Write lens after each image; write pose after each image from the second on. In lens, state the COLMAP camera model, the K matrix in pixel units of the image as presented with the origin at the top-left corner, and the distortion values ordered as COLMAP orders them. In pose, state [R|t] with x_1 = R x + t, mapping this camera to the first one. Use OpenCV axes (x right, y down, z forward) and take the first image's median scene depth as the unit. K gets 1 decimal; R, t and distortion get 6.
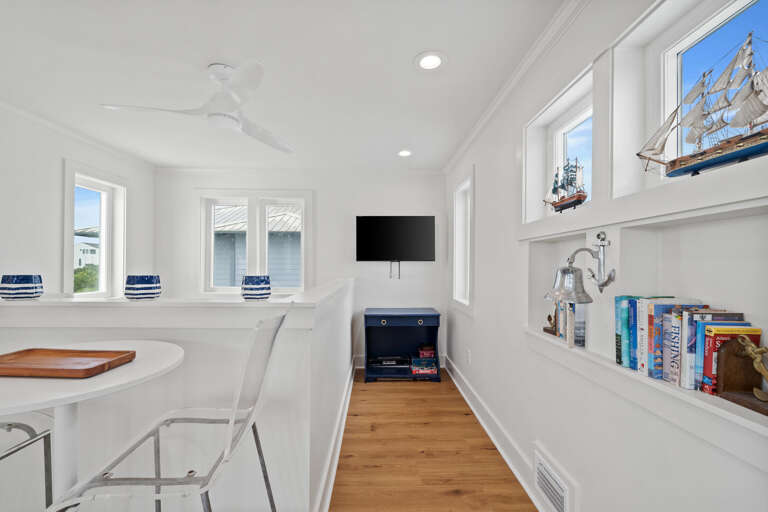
lens RADIAL K [[315.5, 0, 385.3], [0, 315.5, 263.7], [0, 0, 1]] dist [0.000792, -0.000553]
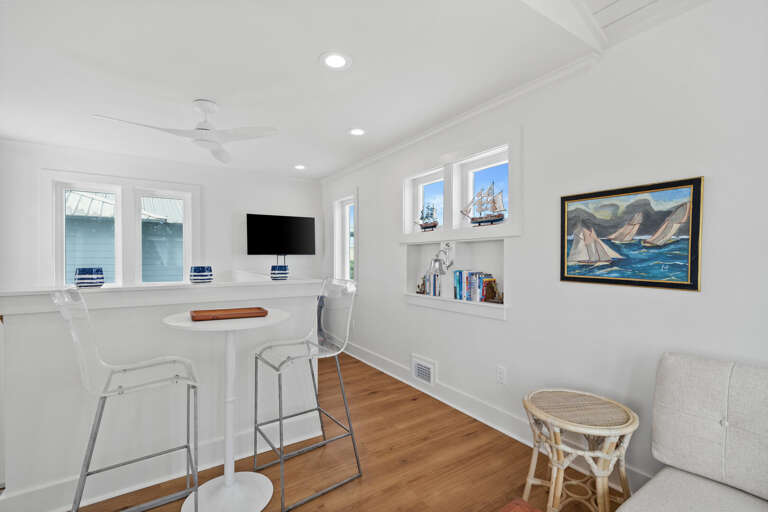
lens RADIAL K [[341.5, 0, 384.2], [0, 341.5, 256.3], [0, 0, 1]] dist [0.000875, 0.000677]
pose [[0.849257, -0.001712, 0.527976, -0.968425], [0.001593, 0.999998, 0.000680, -0.007271], [-0.527977, 0.000263, 0.849259, -0.815751]]
